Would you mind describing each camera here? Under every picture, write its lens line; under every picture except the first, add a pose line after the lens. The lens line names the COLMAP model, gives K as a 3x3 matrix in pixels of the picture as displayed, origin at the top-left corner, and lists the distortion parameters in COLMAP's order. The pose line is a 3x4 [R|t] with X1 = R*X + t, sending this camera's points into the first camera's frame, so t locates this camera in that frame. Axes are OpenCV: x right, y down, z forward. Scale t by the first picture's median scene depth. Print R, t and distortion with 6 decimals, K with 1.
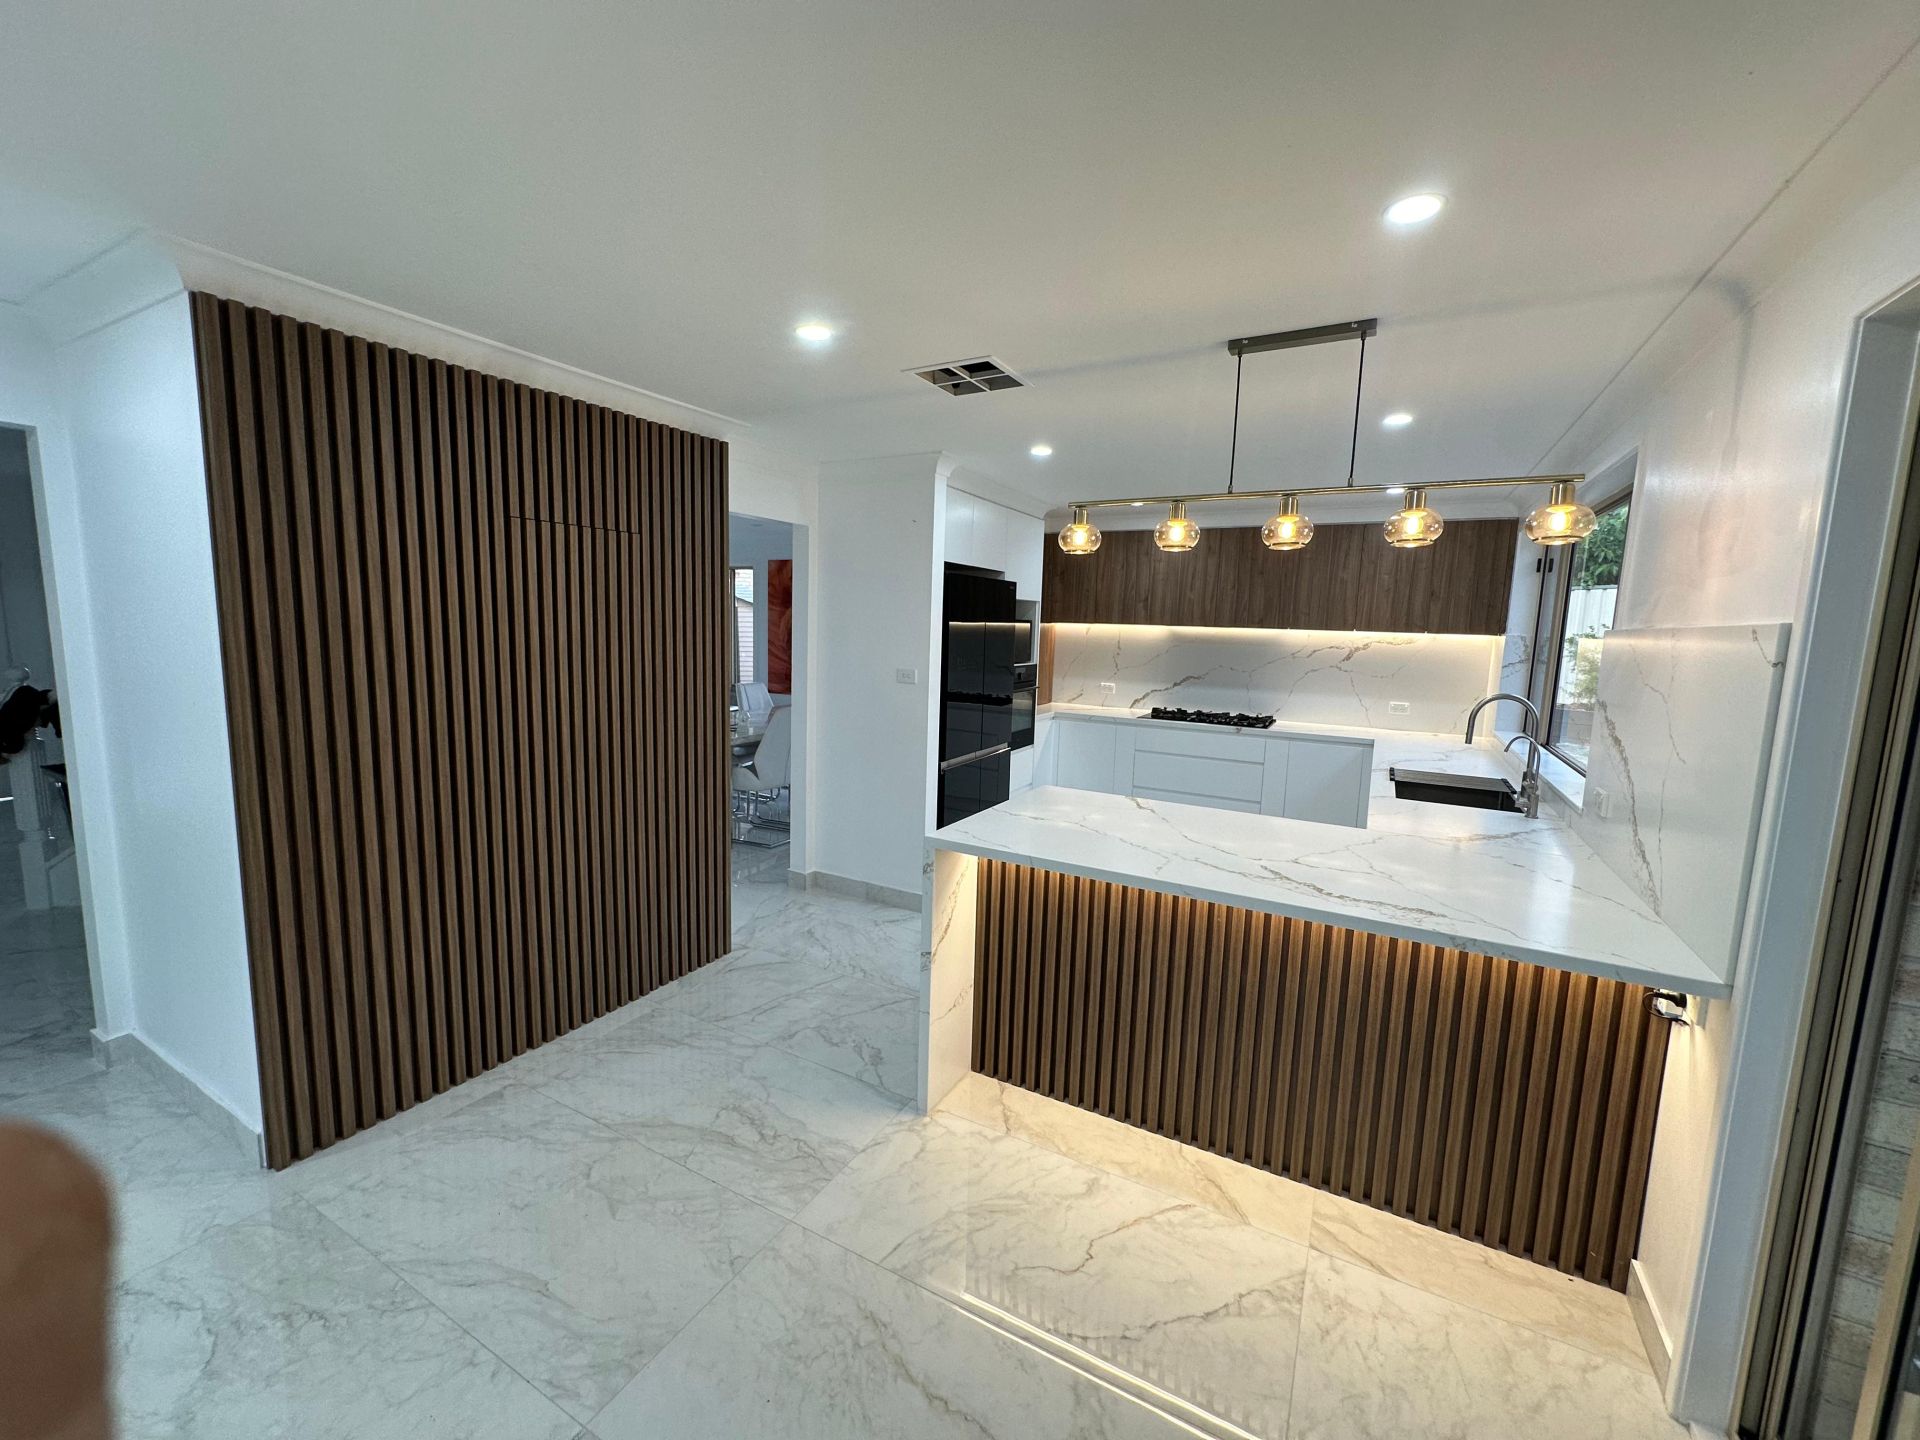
lens RADIAL K [[769.5, 0, 960.0], [0, 769.5, 720.0], [0, 0, 1]] dist [0.001828, -0.000486]
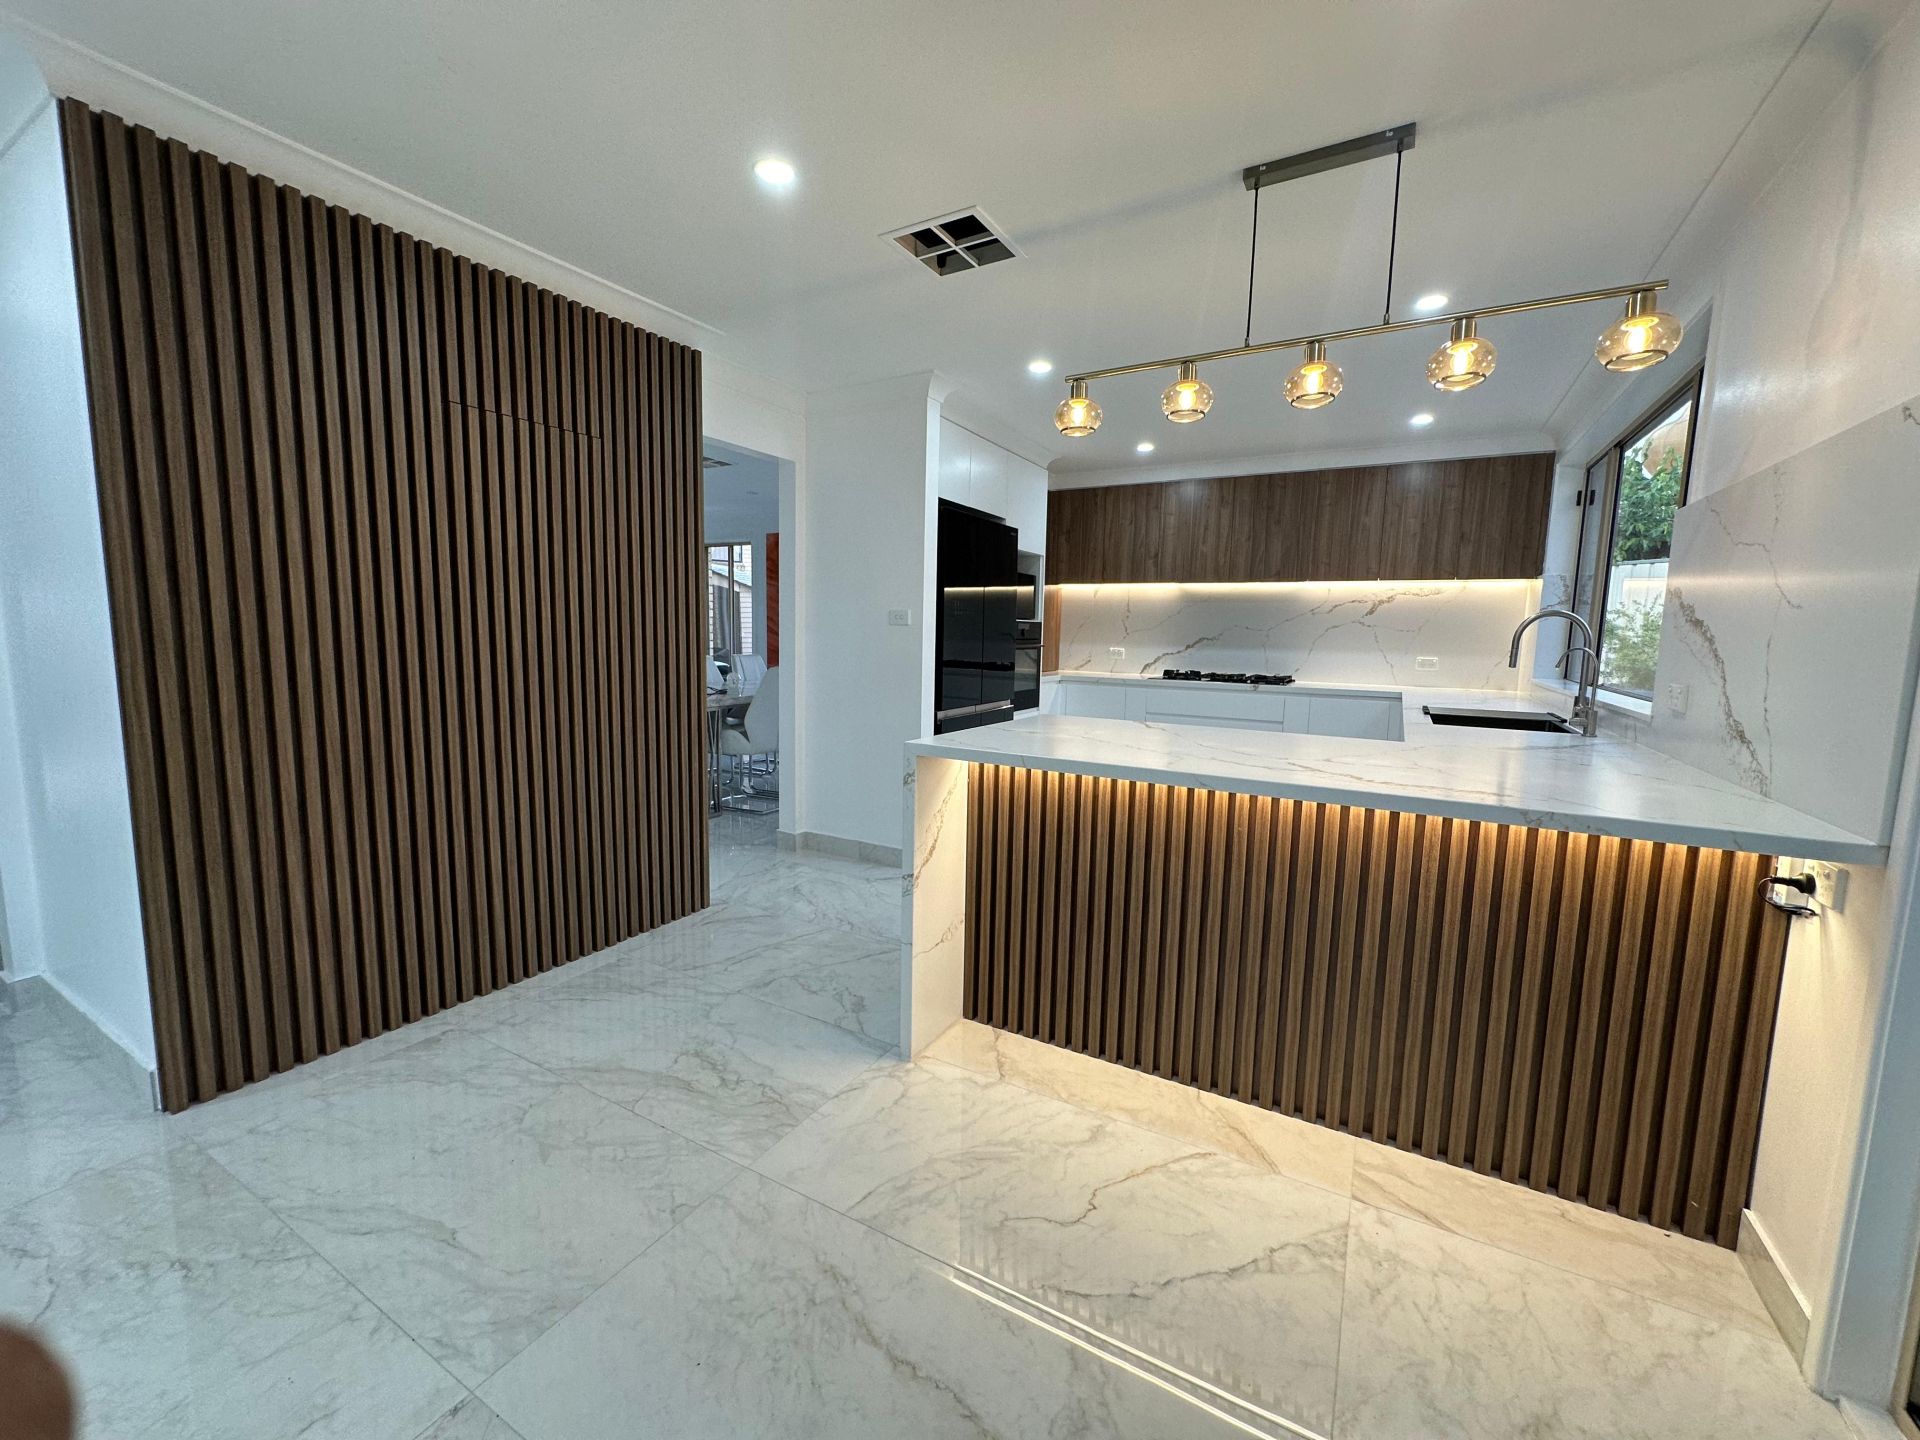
lens RADIAL K [[769.5, 0, 960.0], [0, 769.5, 720.0], [0, 0, 1]] dist [0.001828, -0.000486]
pose [[0.999838, -0.007468, -0.016376, 0.035281], [0.007286, 0.999912, -0.011127, 0.147573], [0.016458, 0.011005, 0.999804, 0.123876]]
